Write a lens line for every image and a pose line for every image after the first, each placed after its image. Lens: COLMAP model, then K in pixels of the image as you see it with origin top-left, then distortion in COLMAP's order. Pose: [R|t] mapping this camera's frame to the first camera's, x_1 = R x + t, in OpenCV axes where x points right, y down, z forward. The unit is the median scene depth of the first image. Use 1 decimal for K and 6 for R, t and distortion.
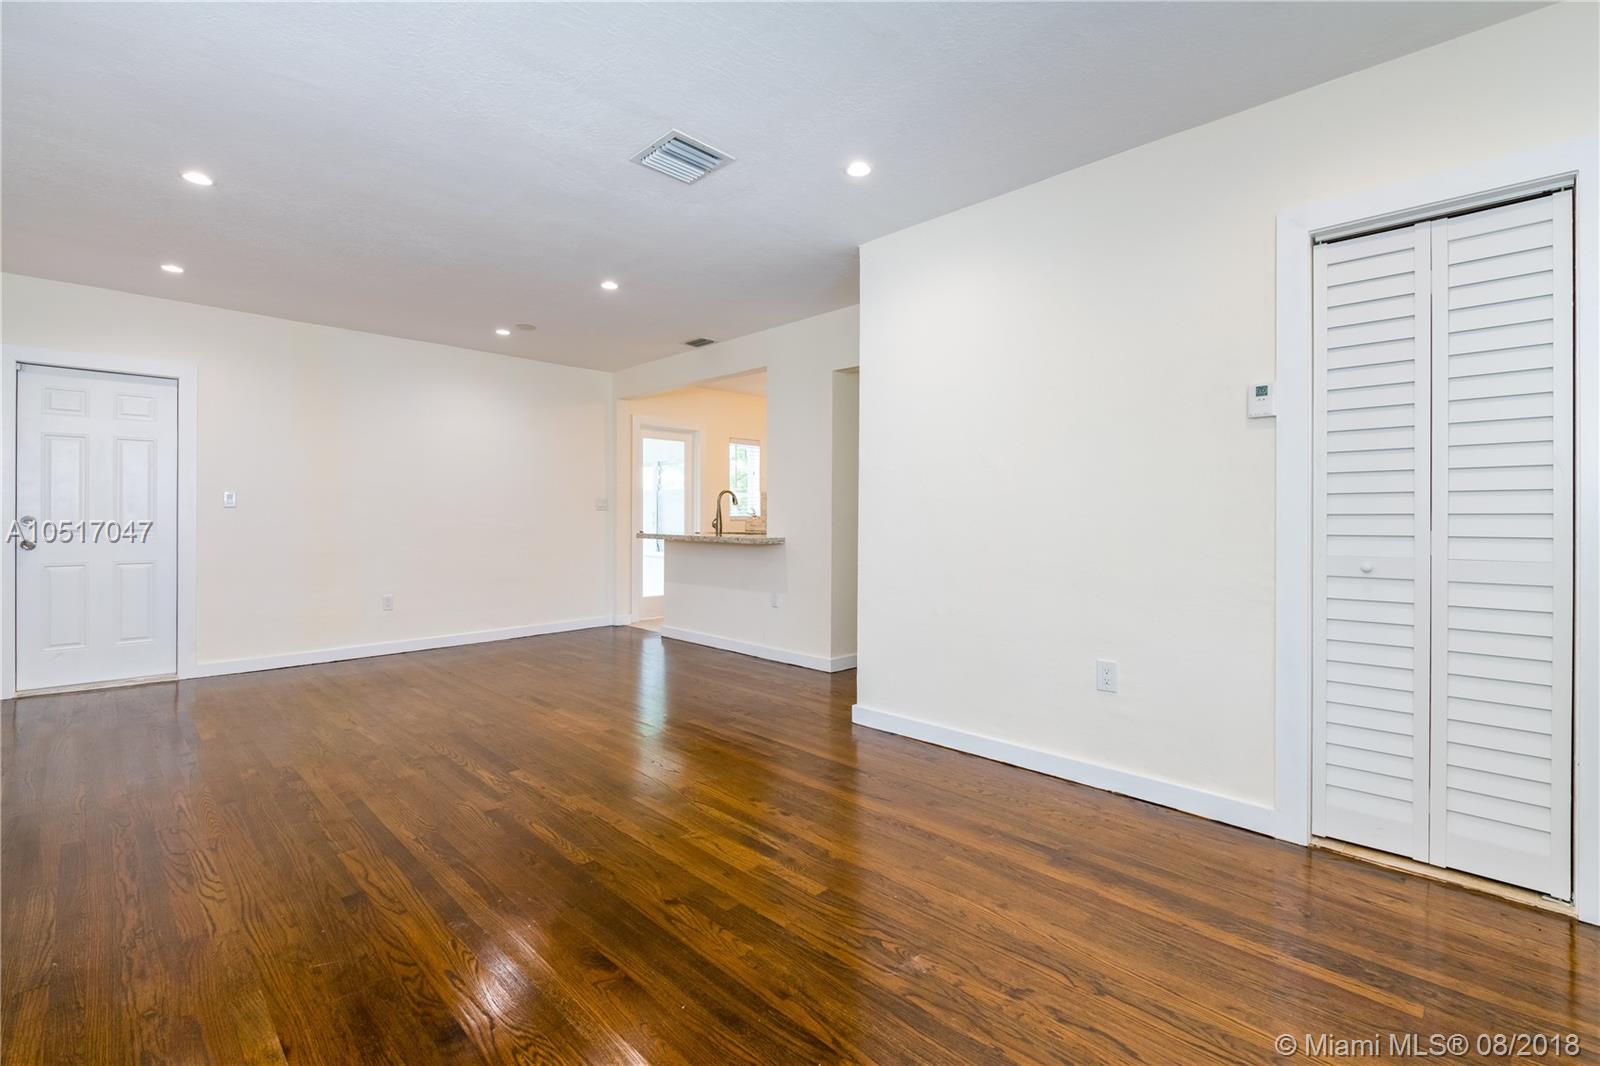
lens RADIAL K [[691.4, 0, 802.5], [0, 691.4, 525.7], [0, 0, 1]] dist [0.002838, -0.000002]
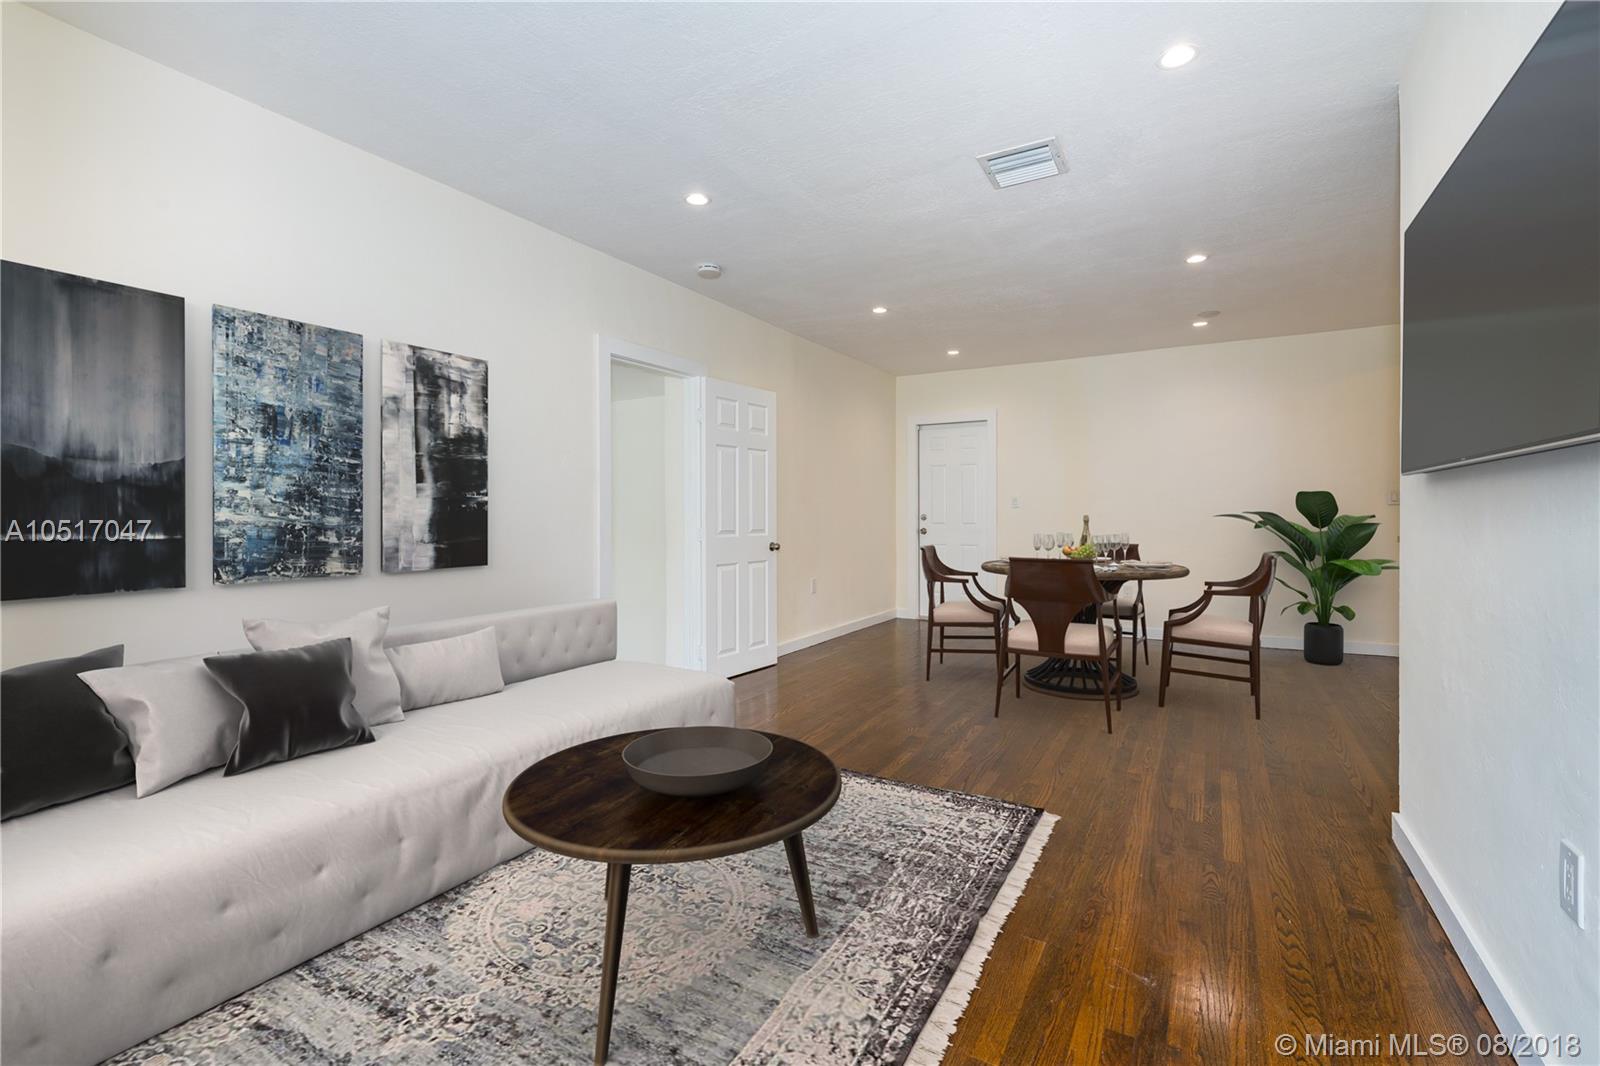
lens RADIAL K [[708.0, 0, 800.4], [0, 708.0, 524.8], [0, 0, 1]] dist [-0.001272, -0.000413]
pose [[0.235757, 0.012080, -0.971737, 0.724597], [-0.009521, 0.999903, 0.010120, -0.003362], [0.971765, 0.006866, 0.235850, 0.419729]]
